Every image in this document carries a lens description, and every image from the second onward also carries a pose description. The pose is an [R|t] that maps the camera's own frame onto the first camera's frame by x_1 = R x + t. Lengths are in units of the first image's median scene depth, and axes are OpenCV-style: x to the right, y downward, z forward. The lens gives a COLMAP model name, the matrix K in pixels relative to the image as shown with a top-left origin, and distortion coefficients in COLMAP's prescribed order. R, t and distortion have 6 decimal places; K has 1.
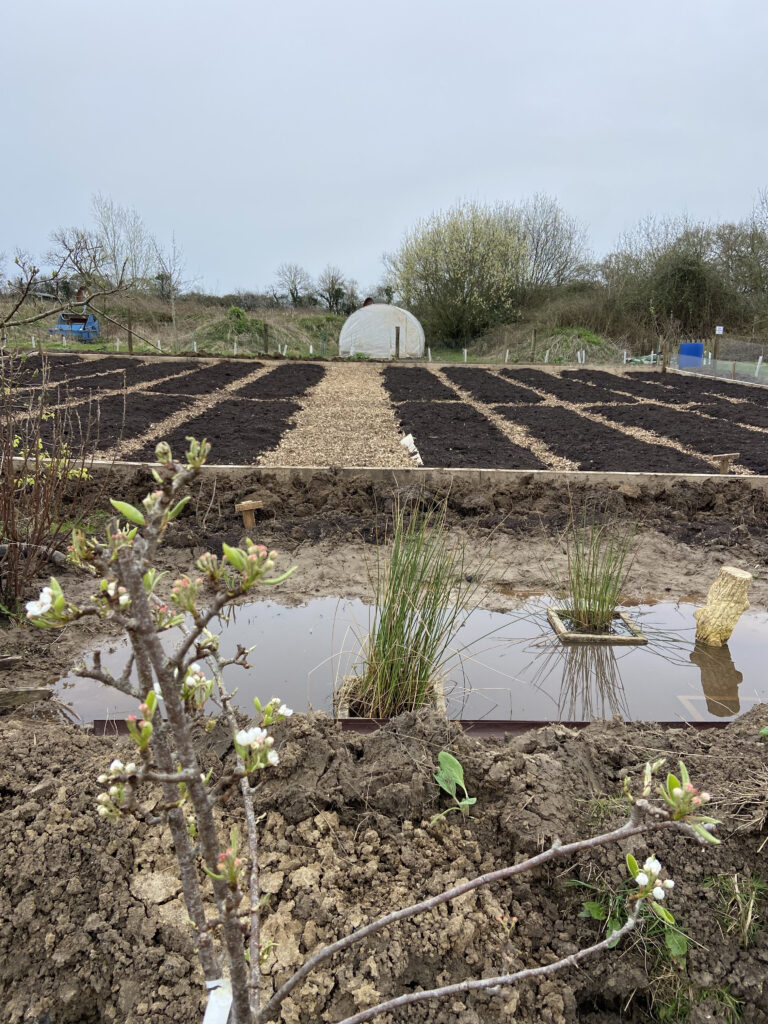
lens RADIAL K [[778.9, 0, 381.4], [0, 778.9, 508.9], [0, 0, 1]] dist [0.015464, 0.003121]
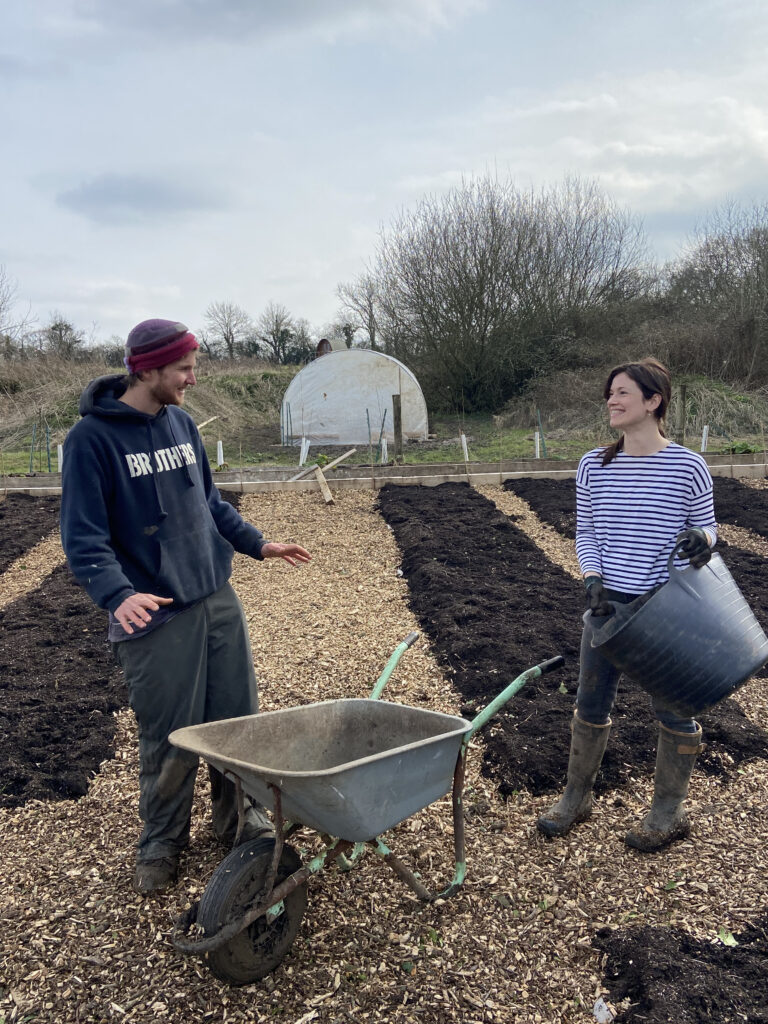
lens RADIAL K [[924.4, 0, 385.2], [0, 924.4, 514.2], [0, 0, 1]] dist [-0.006926, -0.003760]
pose [[0.997425, -0.059494, 0.040039, -0.003687], [0.062331, 0.995324, -0.073791, -0.032494], [-0.035462, 0.076097, 0.996470, 0.119551]]
